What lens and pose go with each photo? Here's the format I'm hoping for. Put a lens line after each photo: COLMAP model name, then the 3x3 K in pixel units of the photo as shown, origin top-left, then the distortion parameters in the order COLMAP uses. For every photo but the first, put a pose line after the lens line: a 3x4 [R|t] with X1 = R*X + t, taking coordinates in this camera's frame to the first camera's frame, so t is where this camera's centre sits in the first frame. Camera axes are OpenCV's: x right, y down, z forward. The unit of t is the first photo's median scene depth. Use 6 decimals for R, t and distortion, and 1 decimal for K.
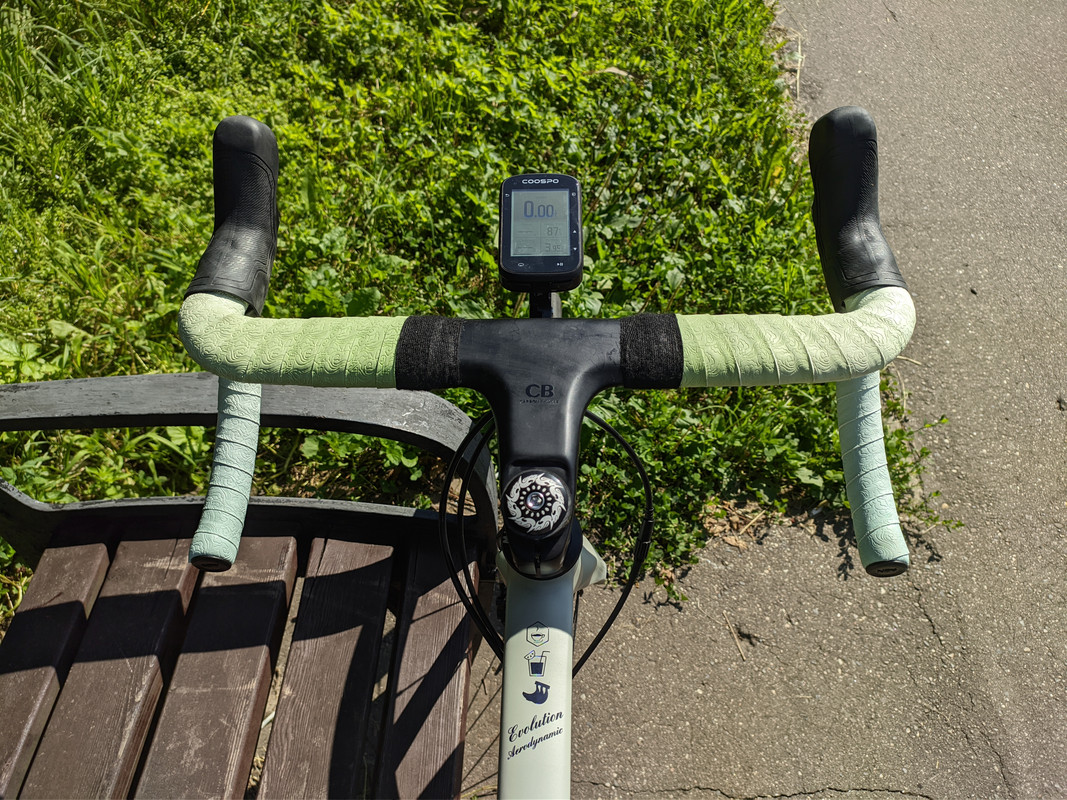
lens RADIAL K [[775.5, 0, 533.5], [0, 775.5, 400.0], [0, 0, 1]] dist [0.079785, -0.112404]
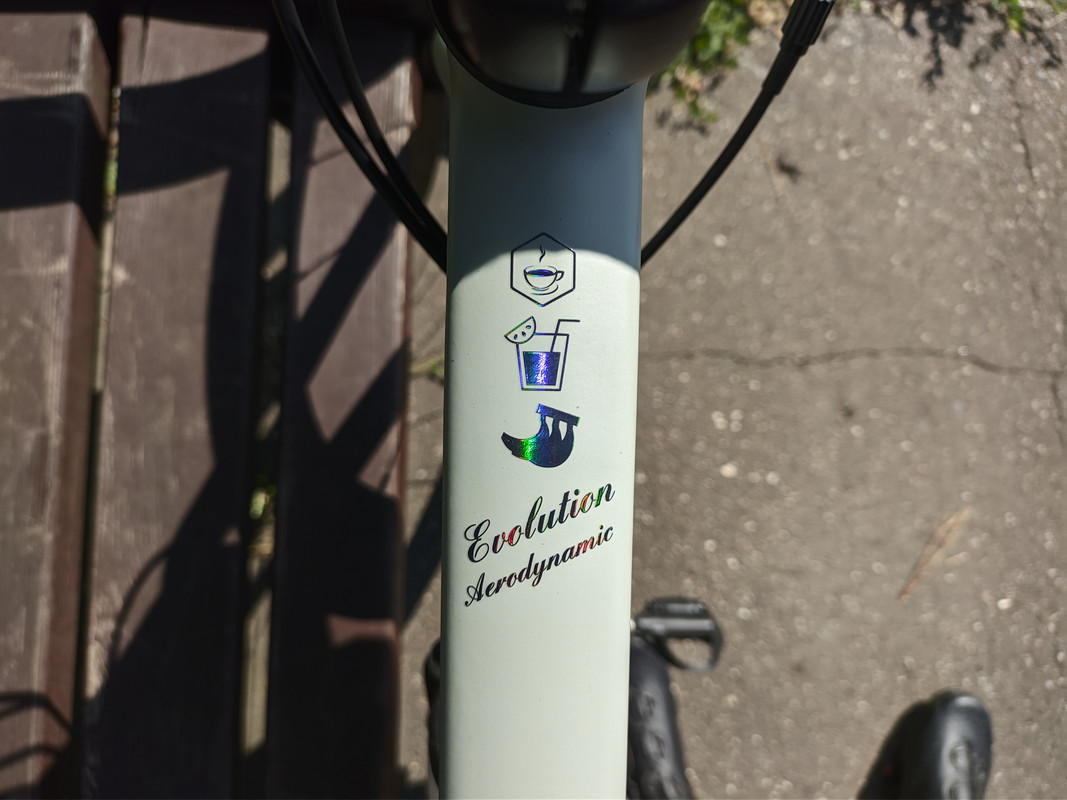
lens RADIAL K [[829.8, 0, 533.5], [0, 829.8, 400.0], [0, 0, 1]] dist [-0.008432, -0.011215]
pose [[0.999313, -0.008760, 0.036001, -0.007010], [-0.012618, 0.833103, 0.552973, 0.081094], [-0.034836, -0.553048, 0.832421, 0.370216]]
